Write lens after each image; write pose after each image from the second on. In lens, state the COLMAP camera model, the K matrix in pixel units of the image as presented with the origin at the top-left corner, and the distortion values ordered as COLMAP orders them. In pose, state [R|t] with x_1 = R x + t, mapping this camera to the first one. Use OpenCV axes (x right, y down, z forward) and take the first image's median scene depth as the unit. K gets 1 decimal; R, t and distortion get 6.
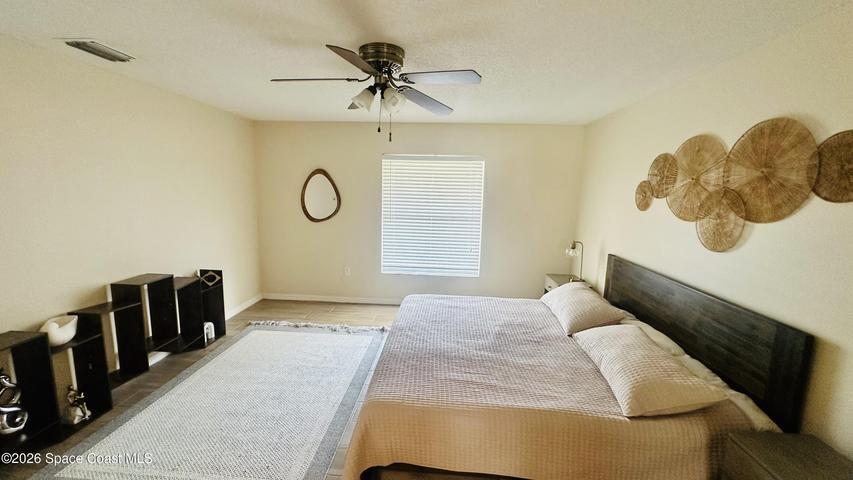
lens RADIAL K [[343.0, 0, 424.6], [0, 343.0, 238.9], [0, 0, 1]] dist [0.001892, 0.000128]
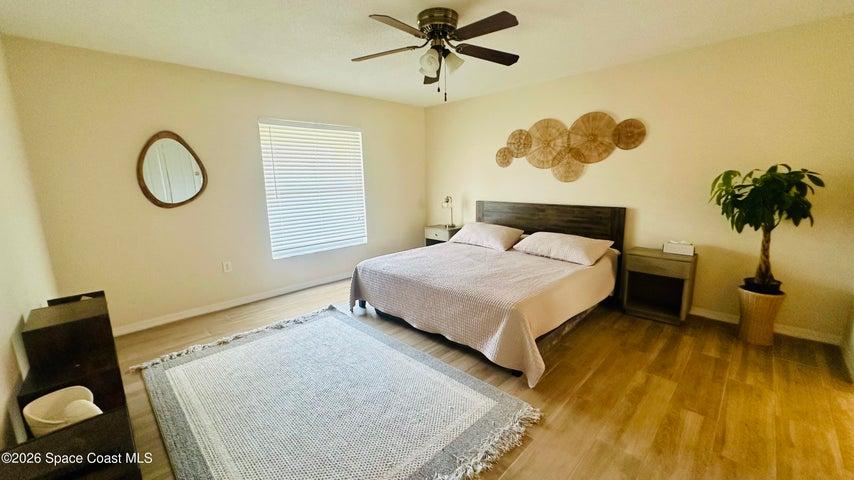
lens RADIAL K [[343.4, 0, 425.8], [0, 343.4, 240.7], [0, 0, 1]] dist [0.001892, 0.000128]
pose [[0.658248, -0.174509, 0.732295, -0.900300], [0.145848, 0.983892, 0.103365, 0.037252], [-0.738537, 0.038764, 0.673097, 0.259493]]
